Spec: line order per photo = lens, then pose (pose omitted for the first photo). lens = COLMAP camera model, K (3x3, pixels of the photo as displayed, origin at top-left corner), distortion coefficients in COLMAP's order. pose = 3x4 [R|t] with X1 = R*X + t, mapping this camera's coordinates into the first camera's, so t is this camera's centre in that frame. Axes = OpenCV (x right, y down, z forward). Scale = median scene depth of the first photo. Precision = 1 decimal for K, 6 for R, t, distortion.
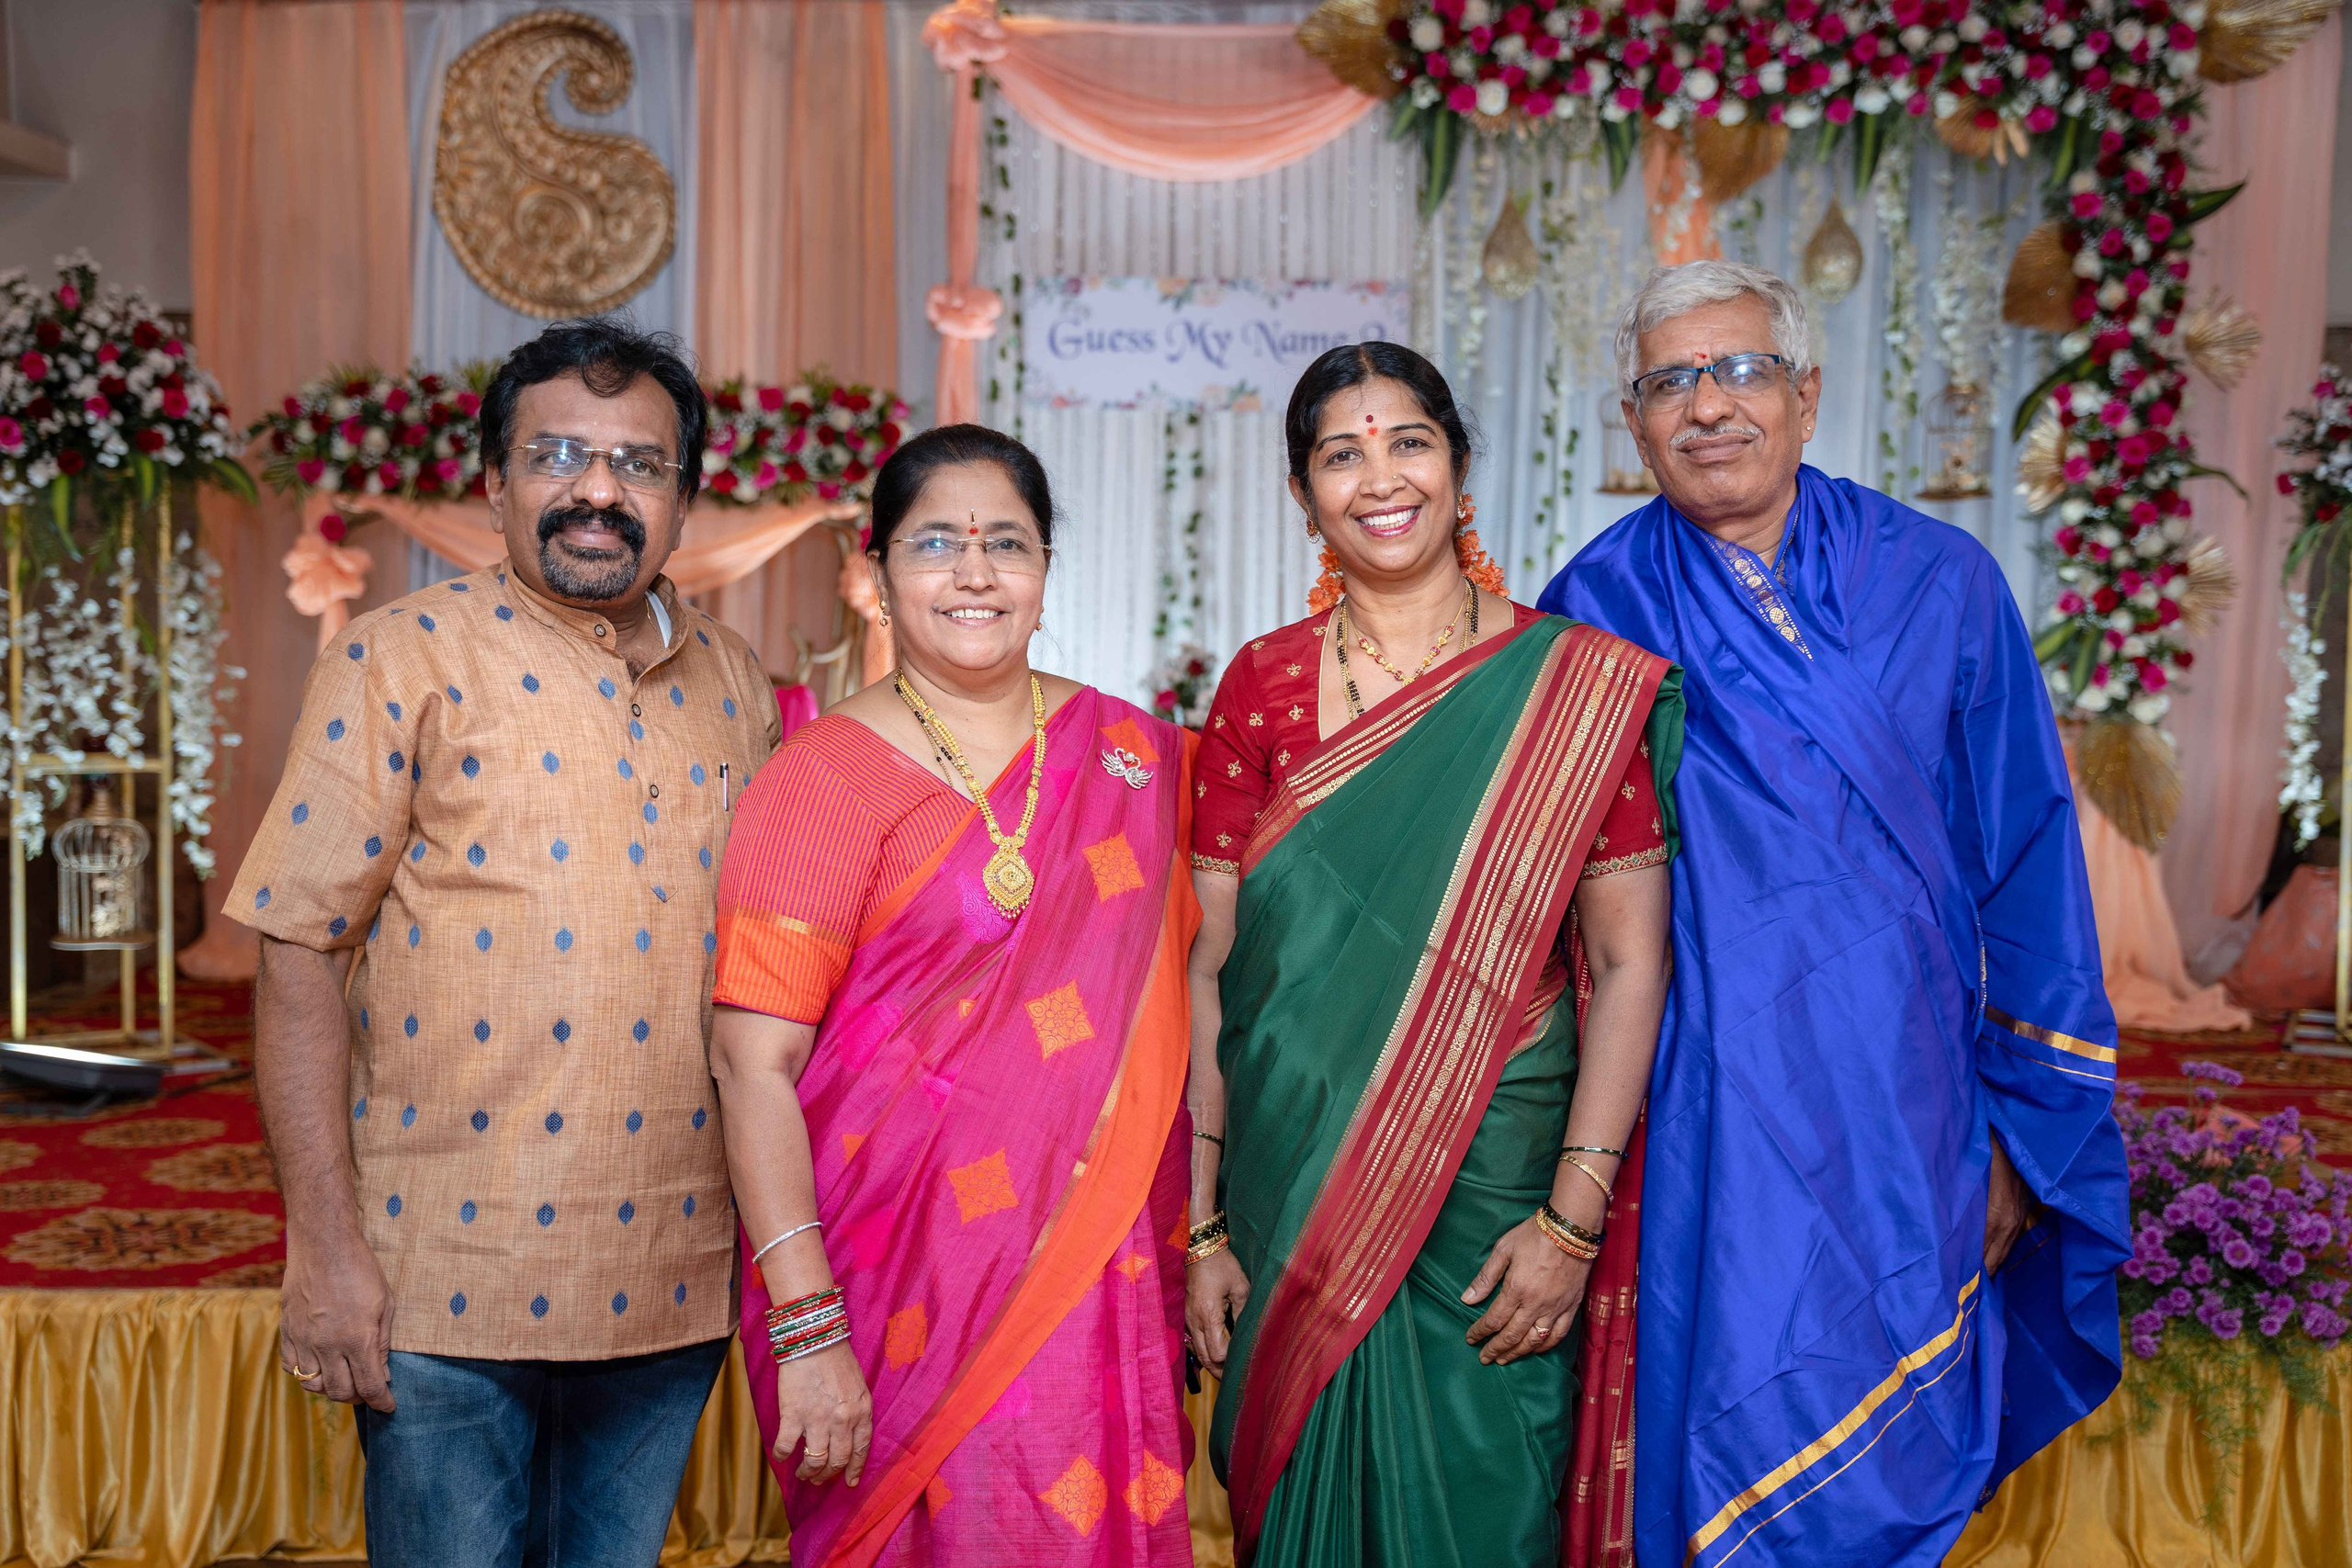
lens RADIAL K [[2792.4, 0, 1176.0], [0, 2792.4, 784.0], [0, 0, 1]] dist [-0.034411, 0.246558]
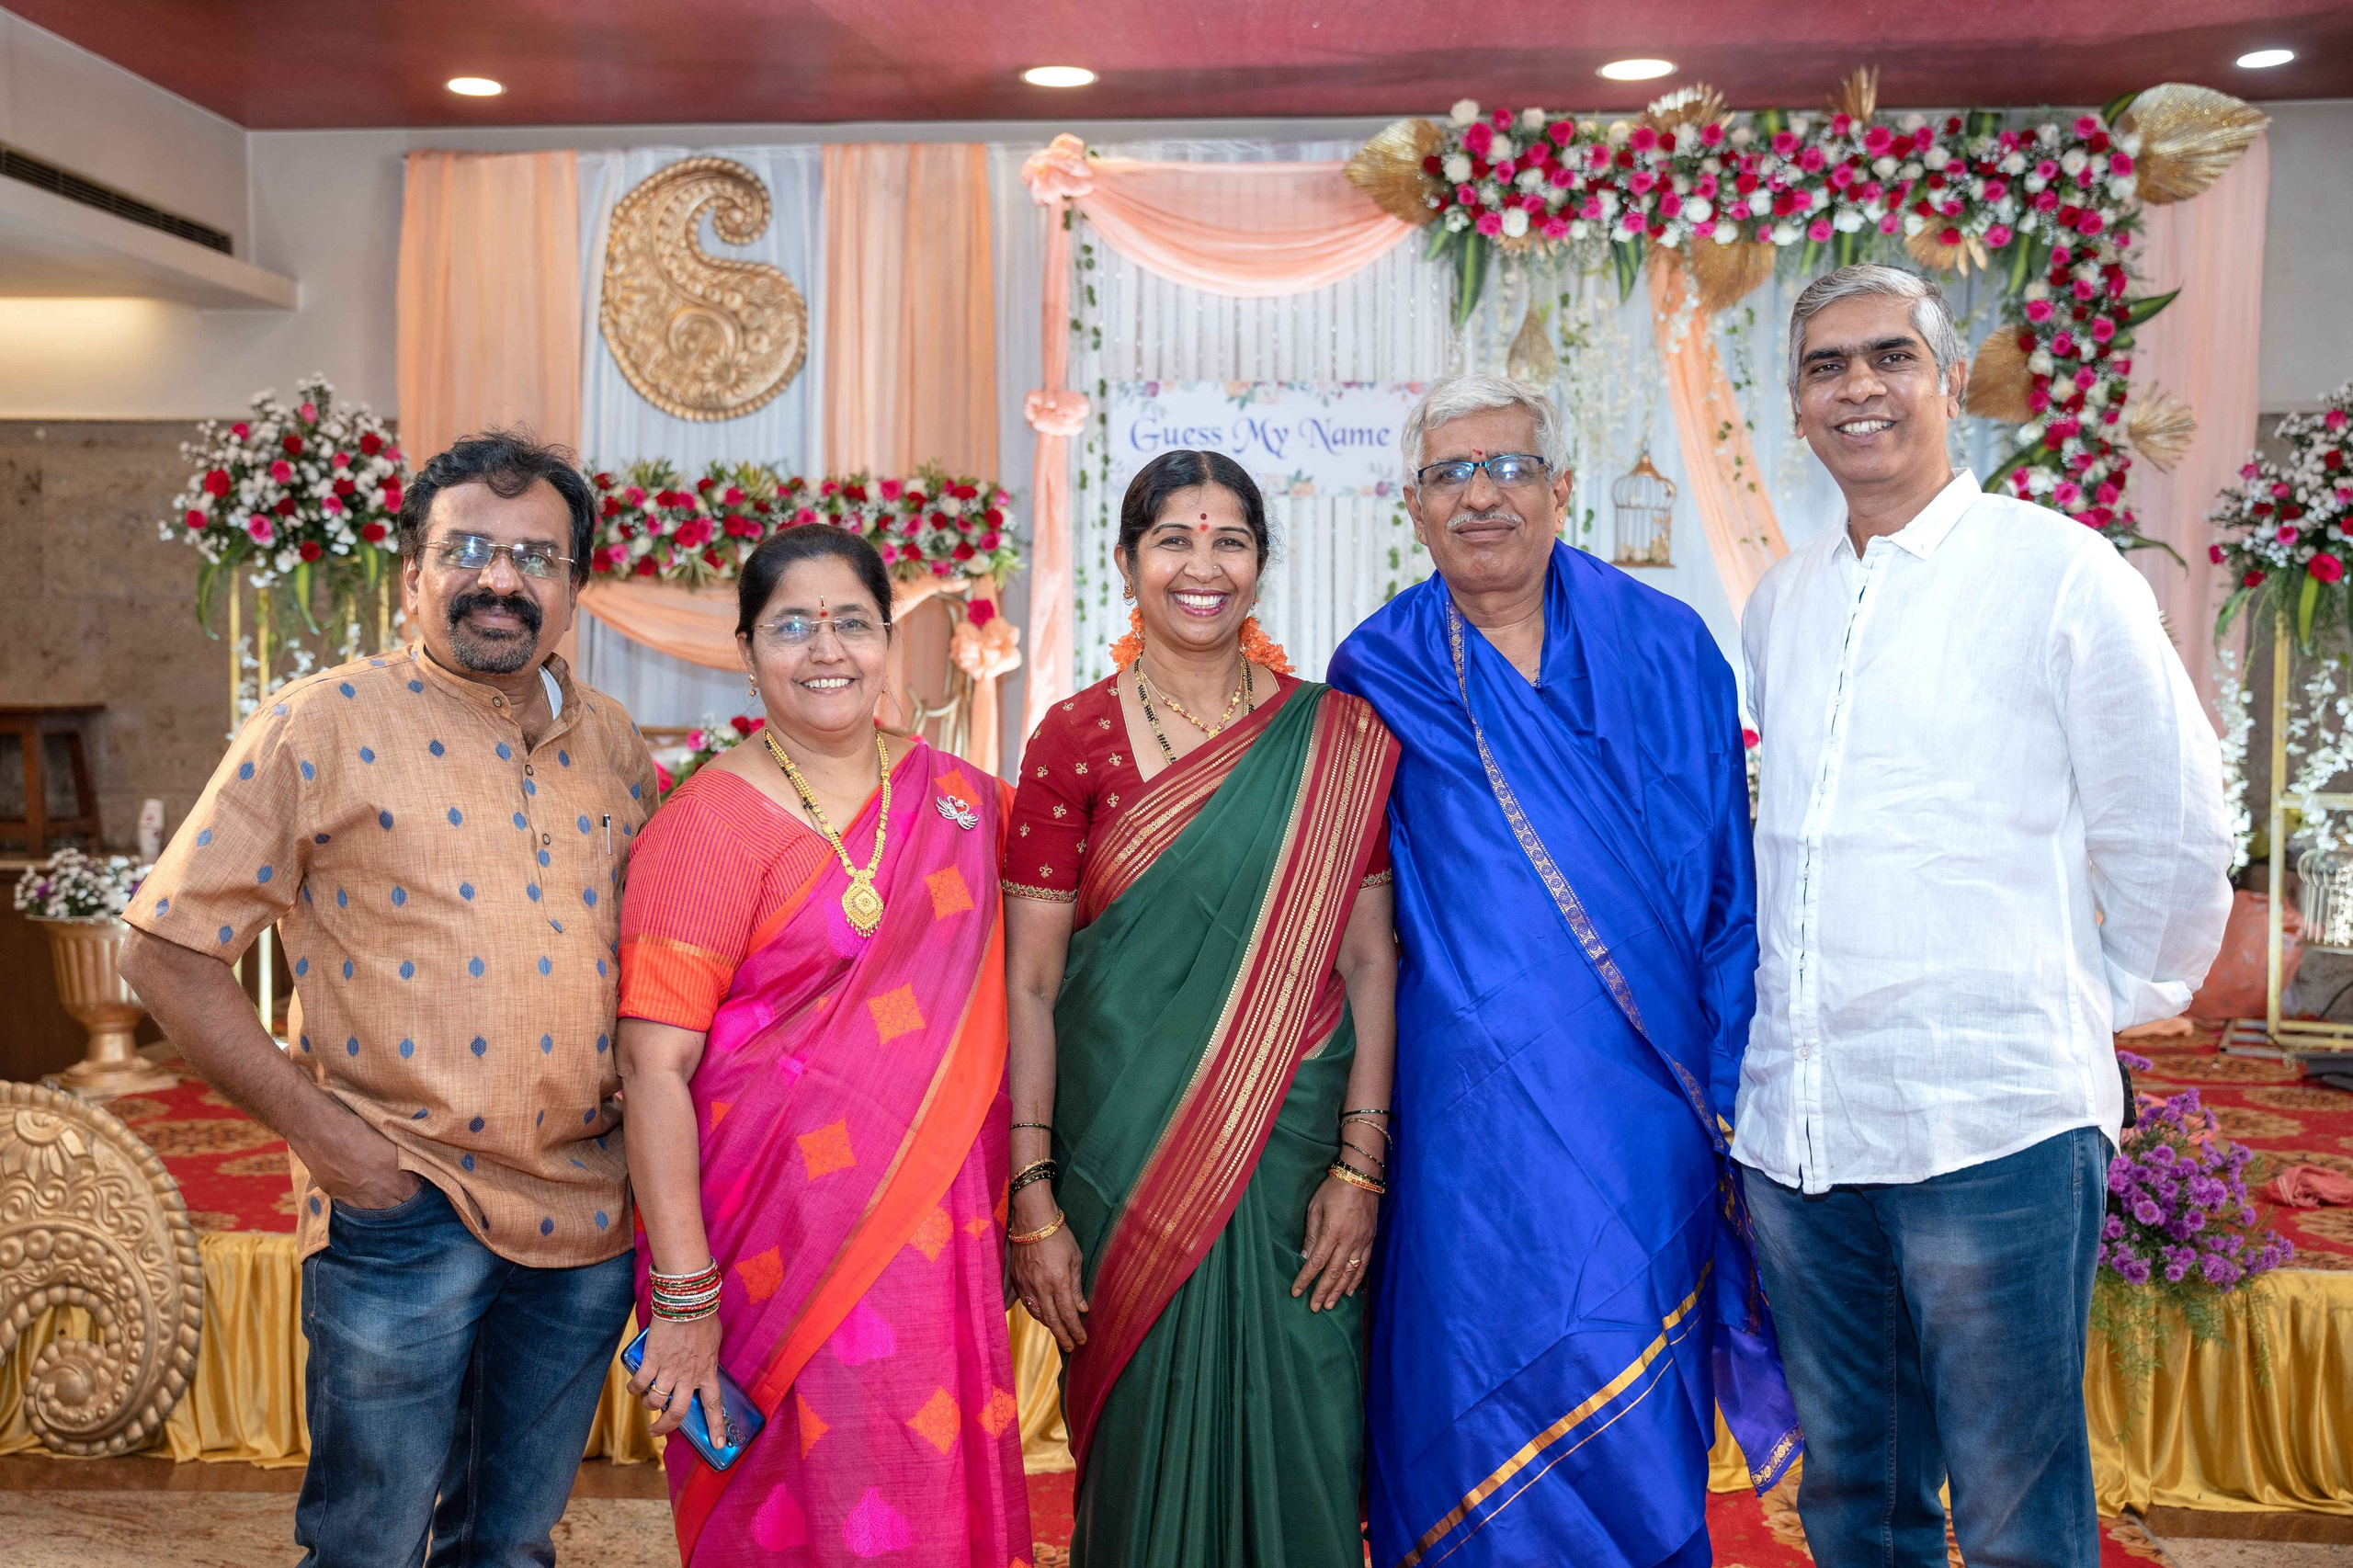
lens RADIAL K [[2573.5, 0, 1117.1], [0, 2573.5, 784.8], [0, 0, 1]] dist [-0.067582, 0.228945]
pose [[0.998831, -0.003501, -0.048202, -0.000322], [0.002676, 0.999849, -0.017174, 0.003134], [0.048255, 0.017025, 0.998690, -0.059030]]
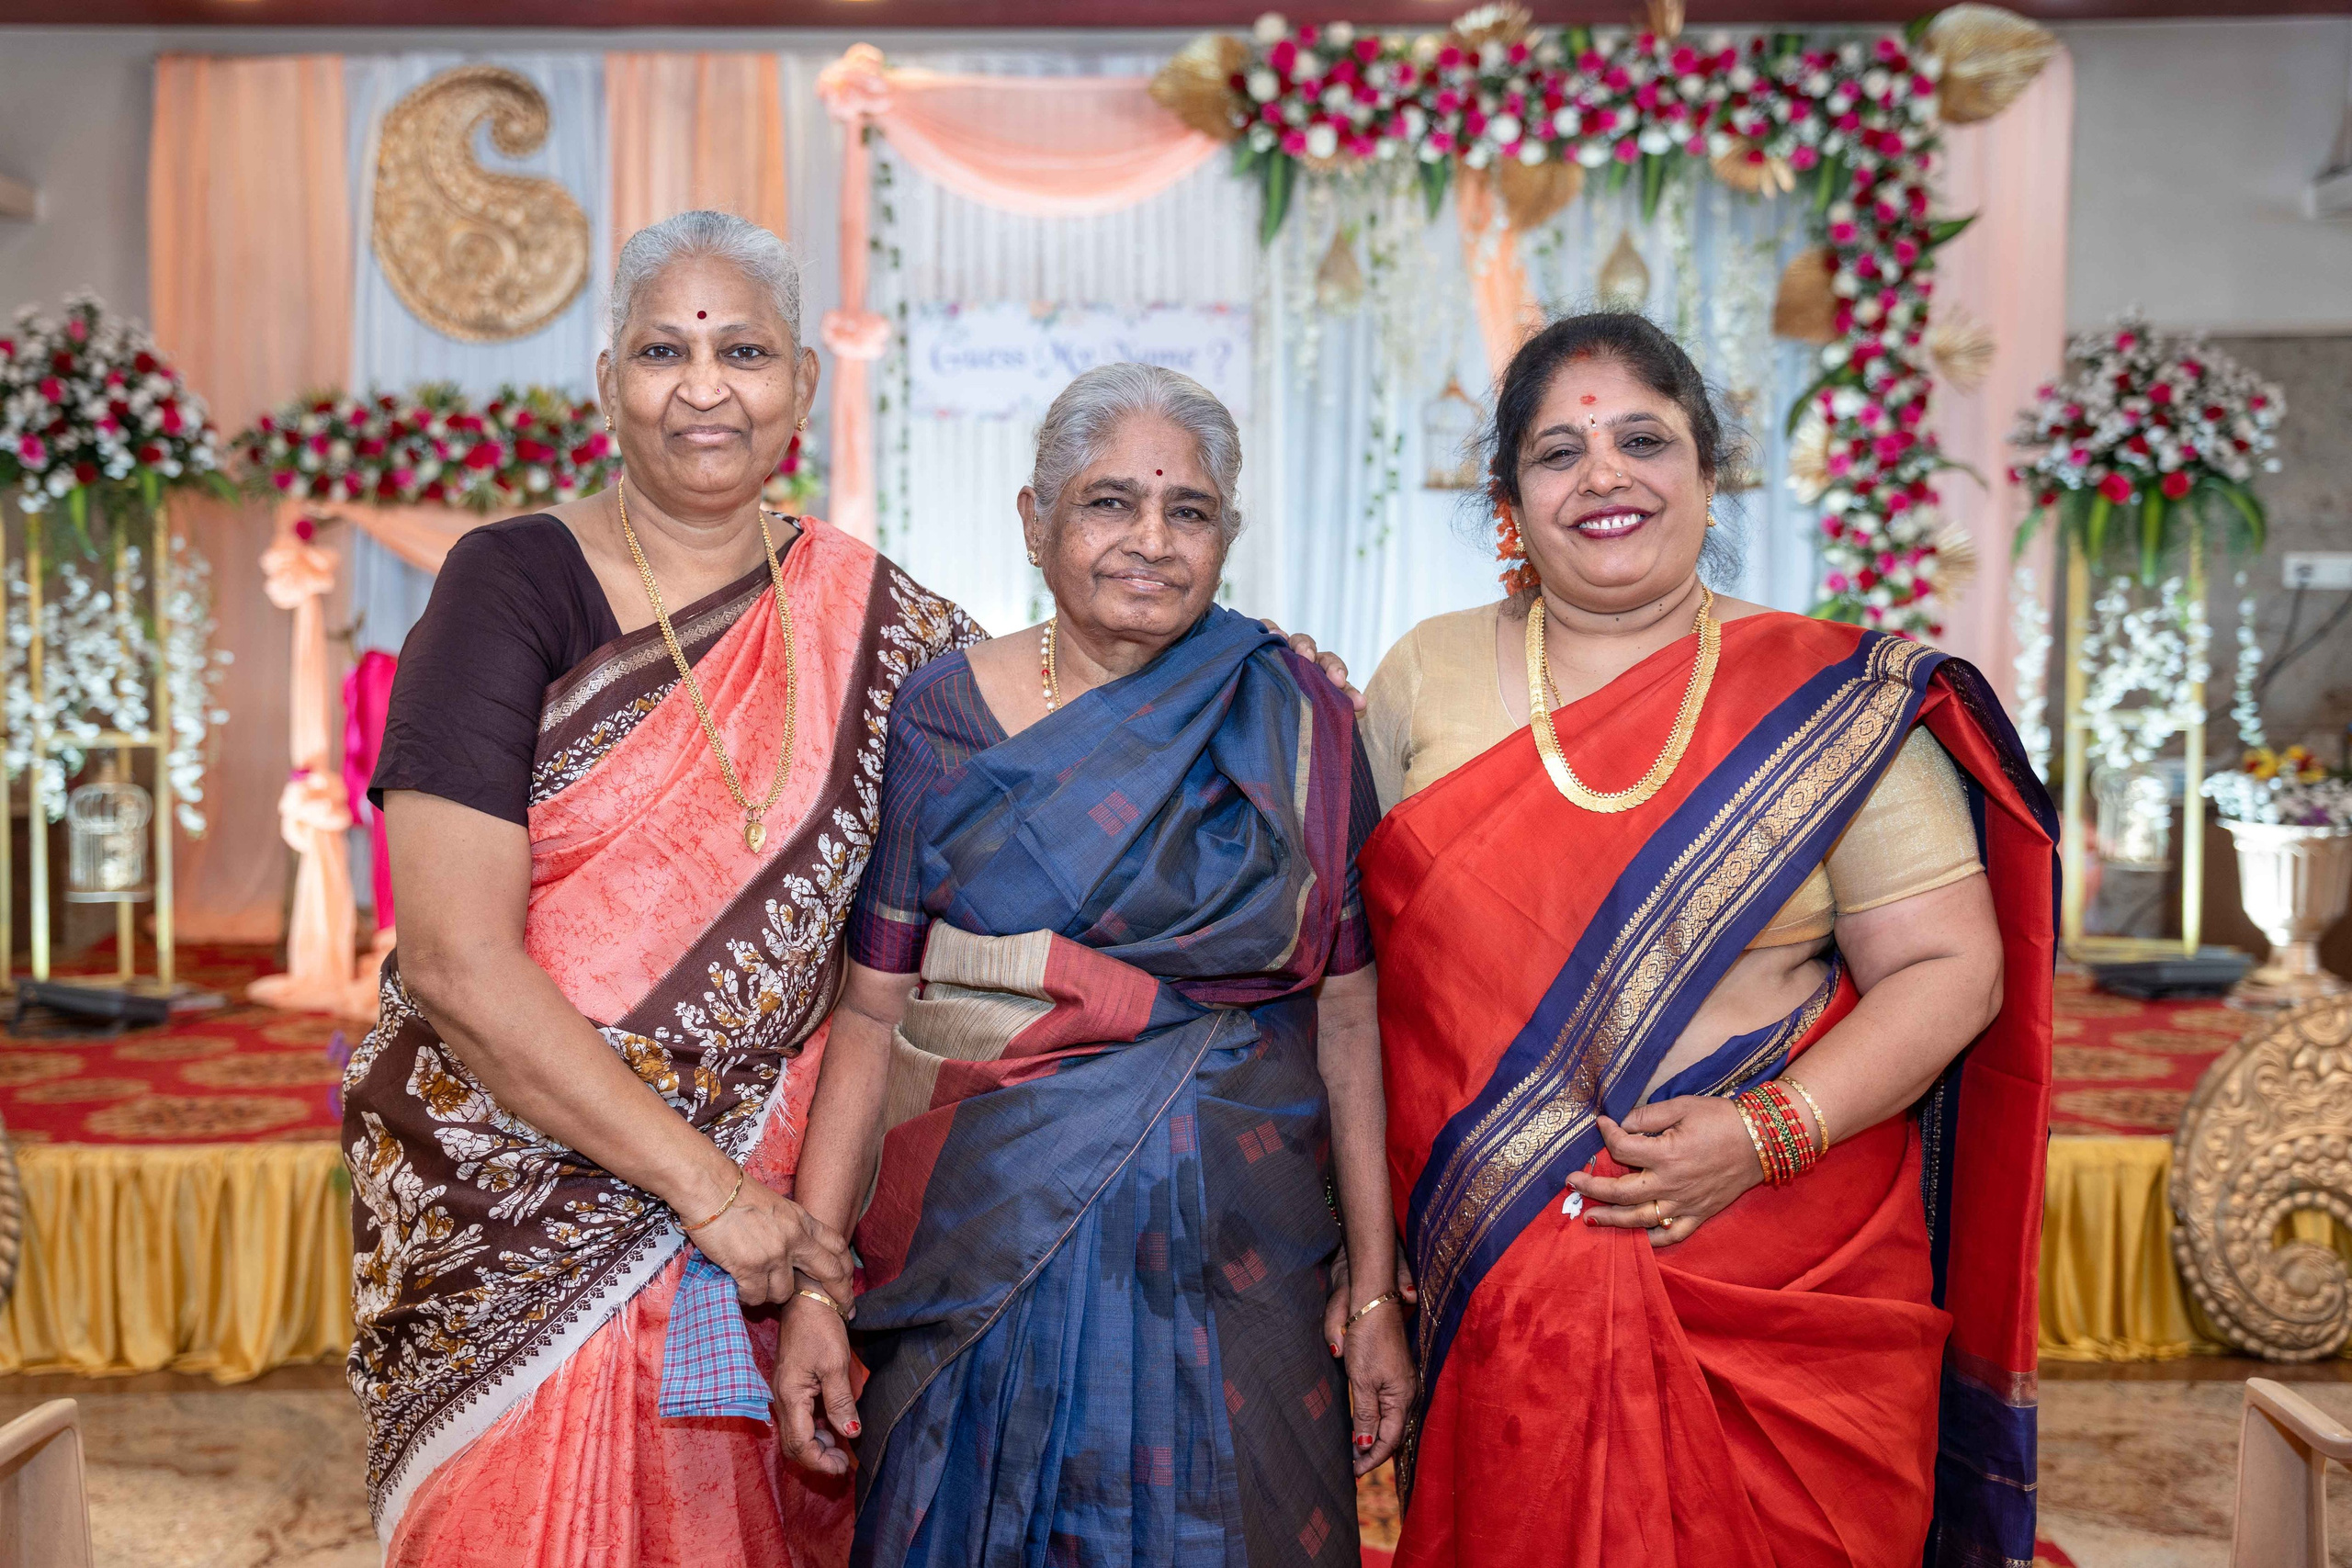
lens RADIAL K [[2881.8, 0, 1115.2], [0, 2881.8, 776.0], [0, 0, 1]] dist [-0.033886, 0.273455]
pose [[0.999602, -0.012636, 0.025220, -0.003035], [0.012907, 0.999860, -0.010624, 0.022914], [-0.025082, 0.010945, 0.999625, -0.163631]]
